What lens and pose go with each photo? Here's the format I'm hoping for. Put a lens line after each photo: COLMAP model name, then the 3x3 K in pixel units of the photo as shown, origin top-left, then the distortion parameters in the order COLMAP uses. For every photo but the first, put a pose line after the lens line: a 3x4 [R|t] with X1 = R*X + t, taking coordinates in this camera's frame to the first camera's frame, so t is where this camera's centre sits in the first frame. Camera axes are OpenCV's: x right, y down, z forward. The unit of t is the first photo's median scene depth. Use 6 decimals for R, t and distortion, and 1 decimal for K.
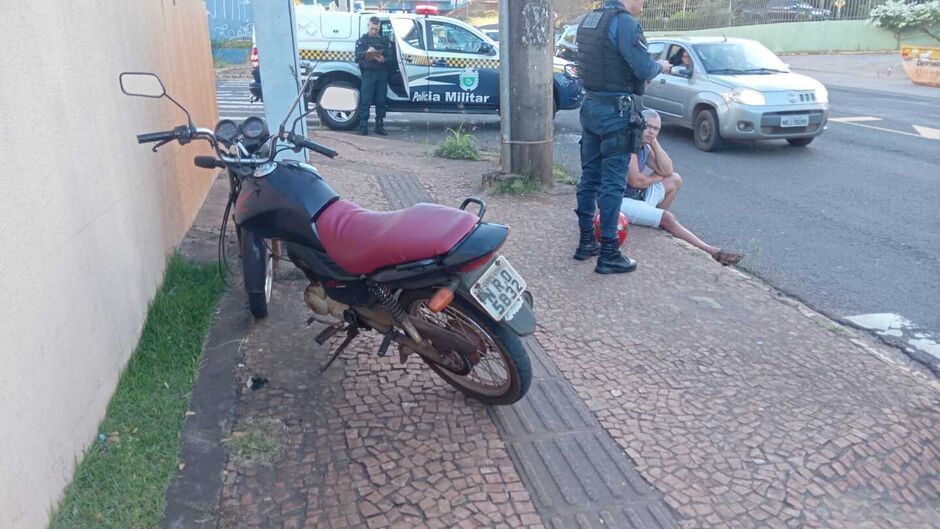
lens RADIAL K [[651.9, 0, 473.5], [0, 651.9, 258.4], [0, 0, 1]] dist [0.034164, -0.057441]
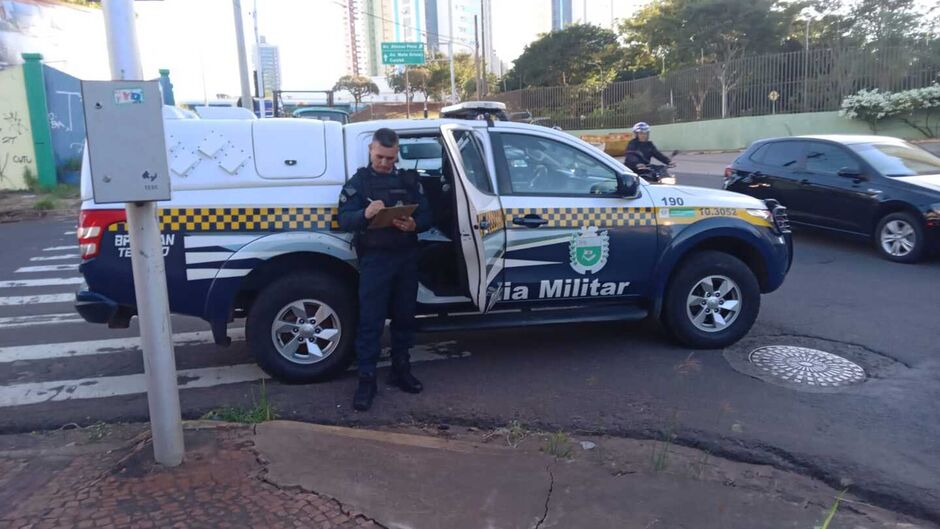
lens RADIAL K [[651.9, 0, 480.1], [0, 651.9, 239.1], [0, 0, 1]] dist [0.034164, -0.057441]
pose [[0.984784, -0.055687, 0.164619, -0.160774], [0.082688, 0.983316, -0.162027, -0.216588], [-0.152849, 0.173173, 0.972958, 0.567824]]
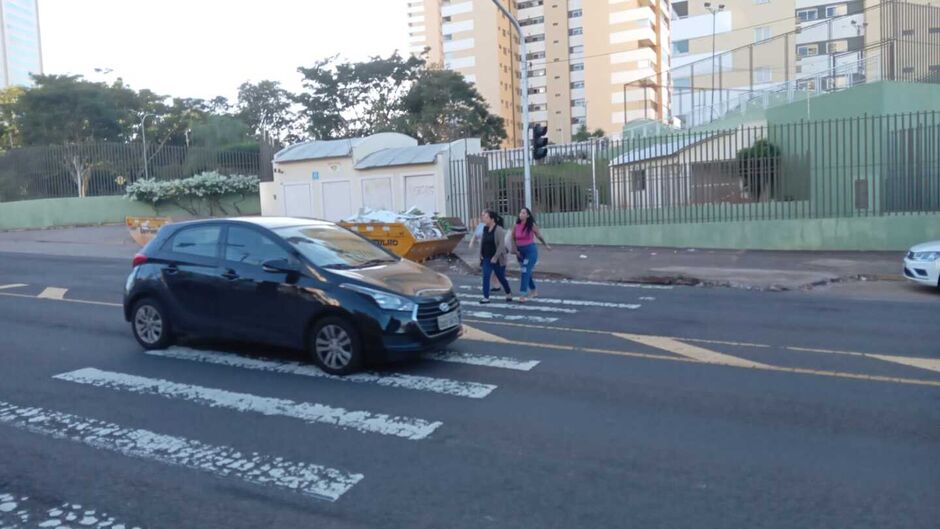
lens RADIAL K [[651.9, 0, 465.4], [0, 651.9, 265.9], [0, 0, 1]] dist [0.034164, -0.057441]
pose [[0.641234, -0.081500, 0.763005, 0.307328], [0.261930, 0.957869, -0.117814, 0.087890], [-0.721256, 0.275400, 0.635566, -0.246284]]
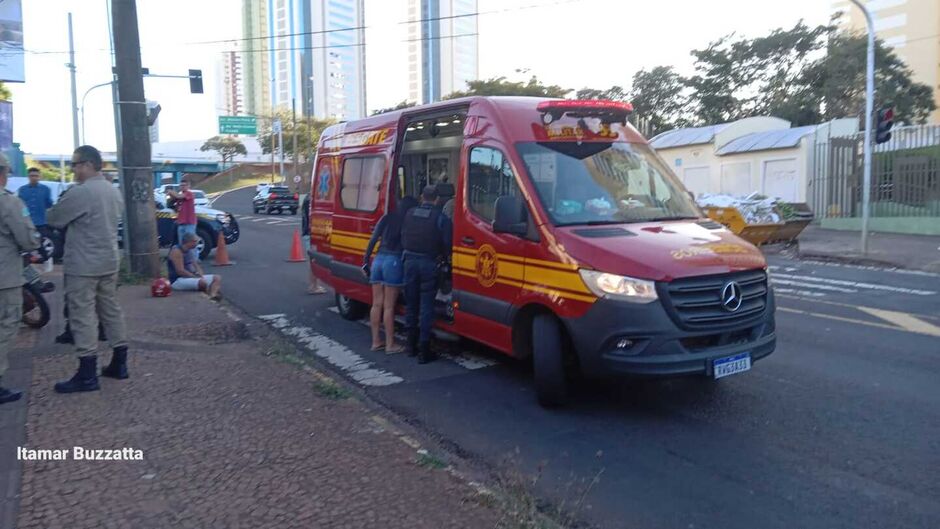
lens RADIAL K [[681.7, 0, 471.6], [0, 681.7, 246.9], [0, 0, 1]] dist [0.026322, -0.038509]
pose [[0.955895, -0.034555, 0.291668, 0.244716], [0.105857, 0.966846, -0.232384, 0.199569], [-0.273968, 0.253010, 0.927862, -0.587914]]
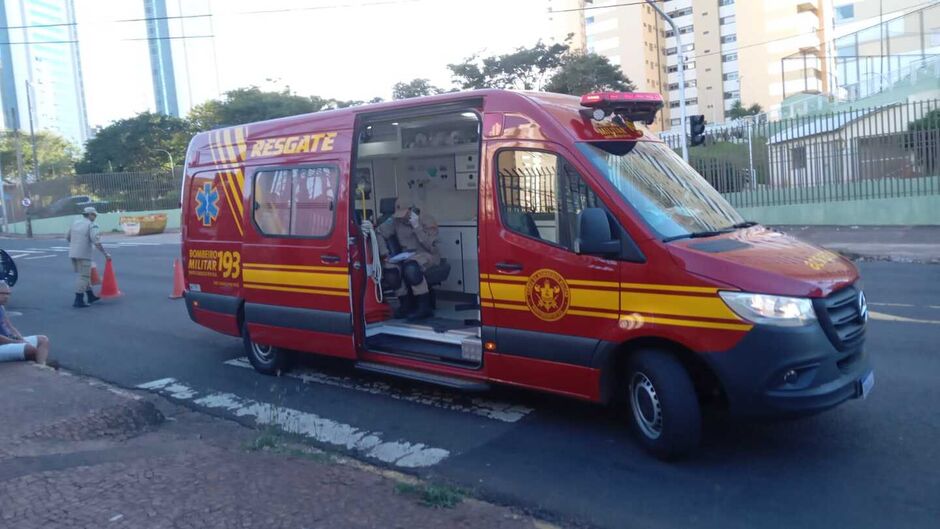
lens RADIAL K [[666.8, 0, 461.4], [0, 666.8, 255.8], [0, 0, 1]] dist [0.025308, -0.045992]
pose [[0.788085, -0.100084, 0.607376, 0.089993], [0.250632, 0.953376, -0.168103, 0.112210], [-0.562233, 0.284707, 0.776425, -0.367117]]
